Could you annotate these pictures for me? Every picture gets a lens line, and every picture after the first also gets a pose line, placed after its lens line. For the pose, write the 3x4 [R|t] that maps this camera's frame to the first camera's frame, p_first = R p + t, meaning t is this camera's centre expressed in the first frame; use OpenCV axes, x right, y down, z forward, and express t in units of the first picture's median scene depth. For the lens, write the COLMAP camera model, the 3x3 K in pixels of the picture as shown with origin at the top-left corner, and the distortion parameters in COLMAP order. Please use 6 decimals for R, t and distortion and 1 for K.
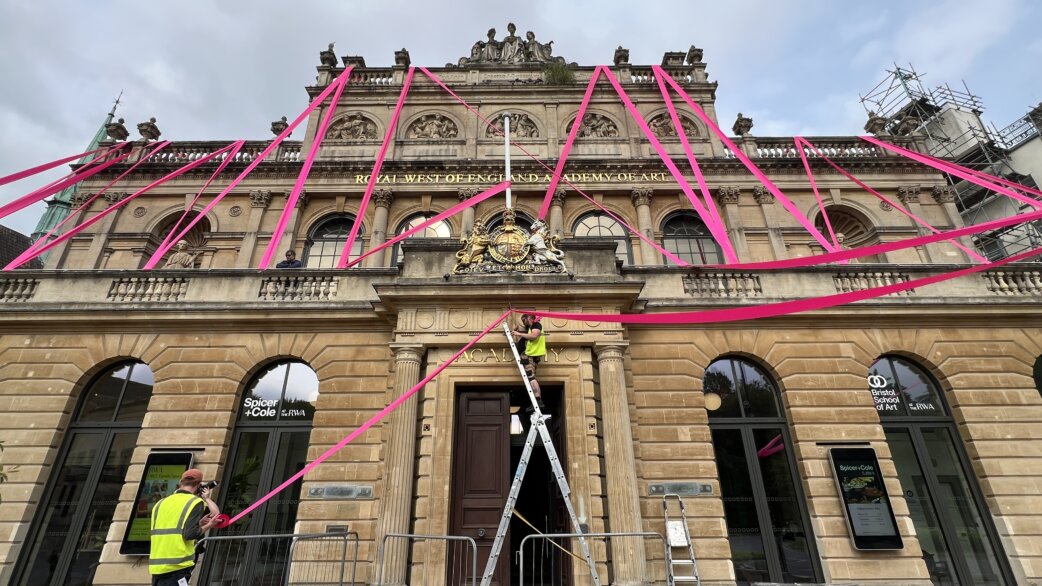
lens RADIAL K [[493.5, 0, 521.0], [0, 493.5, 293.0], [0, 0, 1]] dist [-0.001047, 0.000025]
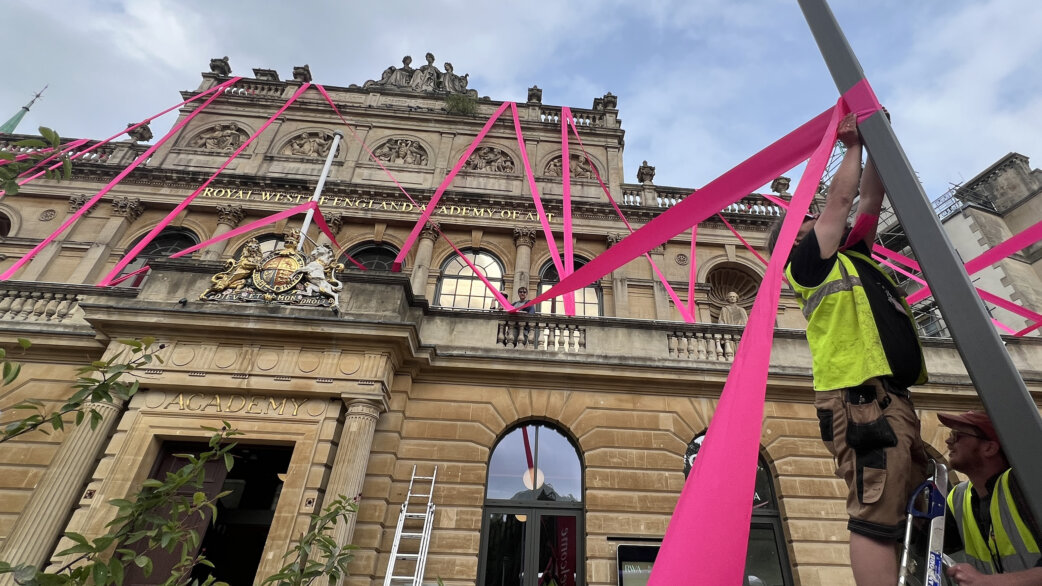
lens RADIAL K [[539.8, 0, 565.8], [0, 539.8, 233.3], [0, 0, 1]] dist [-0.002439, -0.000054]
pose [[0.994222, 0.080496, 0.071018, 0.270180], [-0.064247, 0.976215, -0.207065, 0.000605], [-0.085997, 0.201306, 0.975746, 0.019087]]
